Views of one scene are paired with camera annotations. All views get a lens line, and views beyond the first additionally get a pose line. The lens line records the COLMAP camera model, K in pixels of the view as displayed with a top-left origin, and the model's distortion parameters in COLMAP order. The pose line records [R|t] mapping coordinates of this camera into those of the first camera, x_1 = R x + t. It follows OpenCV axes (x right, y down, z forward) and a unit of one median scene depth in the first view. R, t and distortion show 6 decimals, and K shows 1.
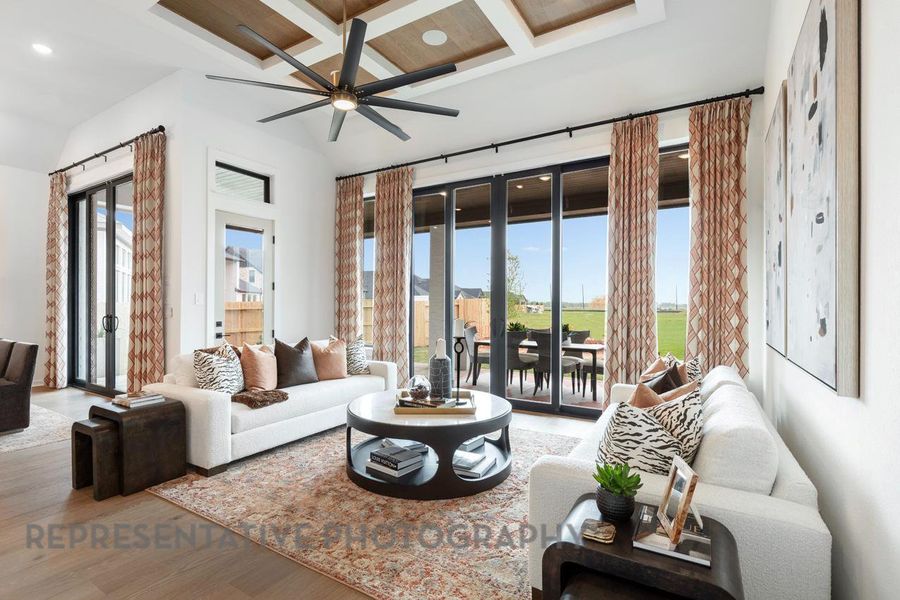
lens RADIAL K [[433.4, 0, 451.2], [0, 433.4, 303.5], [0, 0, 1]] dist [-0.002222, -0.000040]
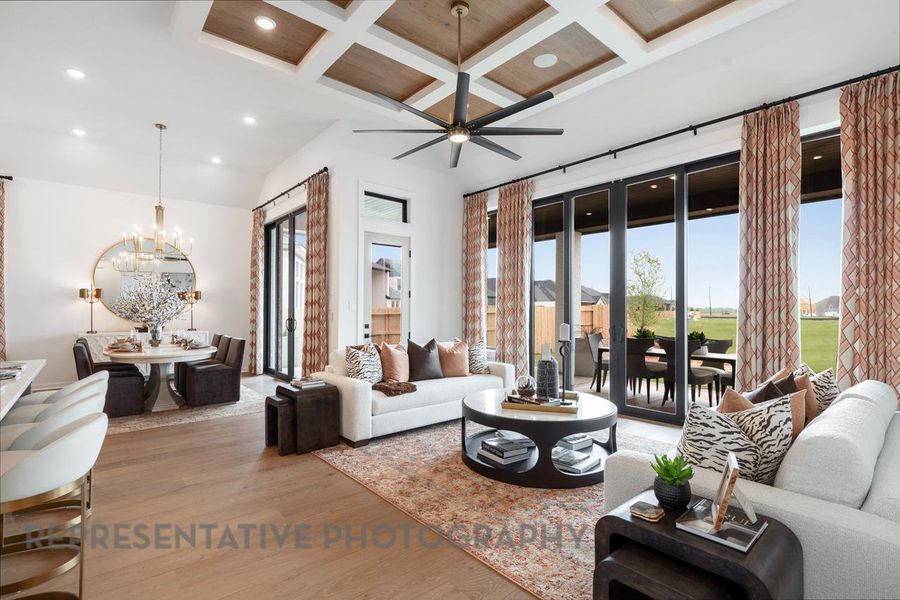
lens RADIAL K [[433.4, 0, 451.2], [0, 433.4, 303.5], [0, 0, 1]] dist [-0.002222, -0.000040]
pose [[0.950336, -0.003183, -0.311208, 0.070975], [-0.000984, 0.999912, -0.013231, 0.000085], [0.311223, 0.012880, 0.950250, -0.080283]]
